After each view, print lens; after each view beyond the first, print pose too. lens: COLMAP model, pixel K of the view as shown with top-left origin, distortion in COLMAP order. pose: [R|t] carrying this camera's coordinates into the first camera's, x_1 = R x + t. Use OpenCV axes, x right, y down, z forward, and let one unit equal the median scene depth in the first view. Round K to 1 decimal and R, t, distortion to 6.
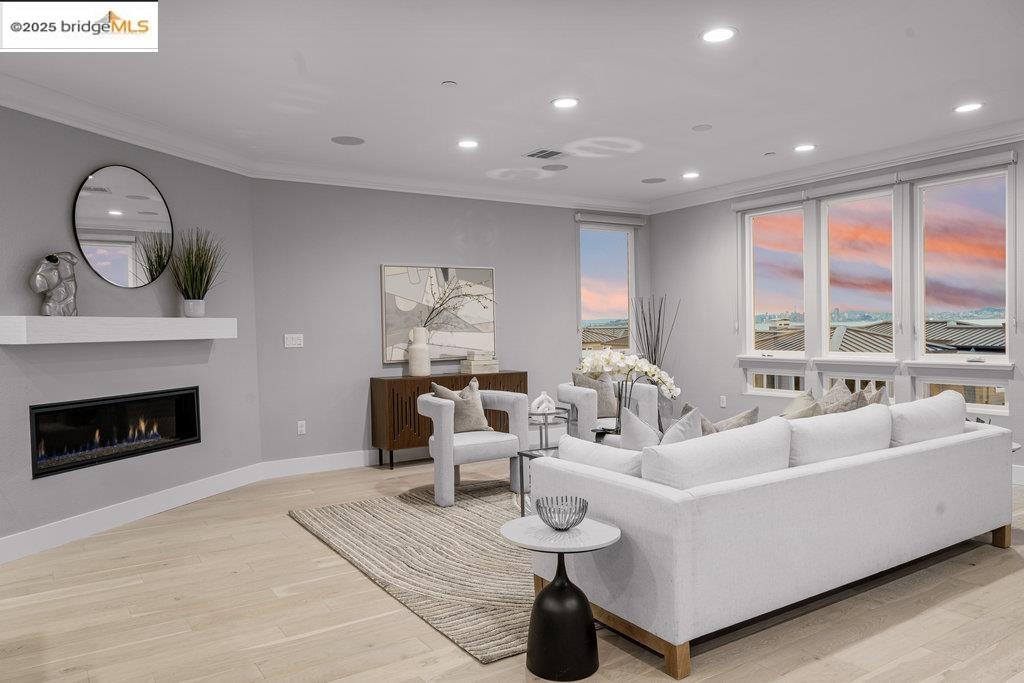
lens RADIAL K [[713.4, 0, 512.0], [0, 713.4, 341.5], [0, 0, 1]] dist [0.003252, 0.001900]
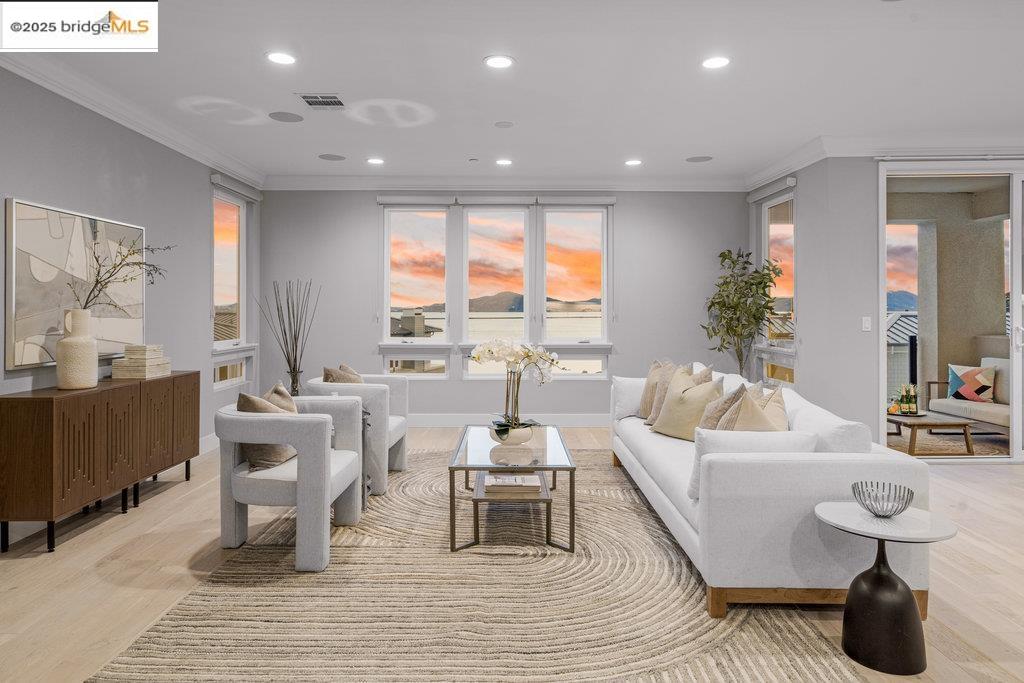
lens RADIAL K [[625.6, 0, 512.5], [0, 625.6, 307.2], [0, 0, 1]] dist [-0.001195, -0.000803]
pose [[0.548674, 0.024018, 0.835691, -0.376426], [0.008593, 0.999372, -0.034364, 0.000633], [-0.835992, 0.026036, 0.548123, 0.381045]]
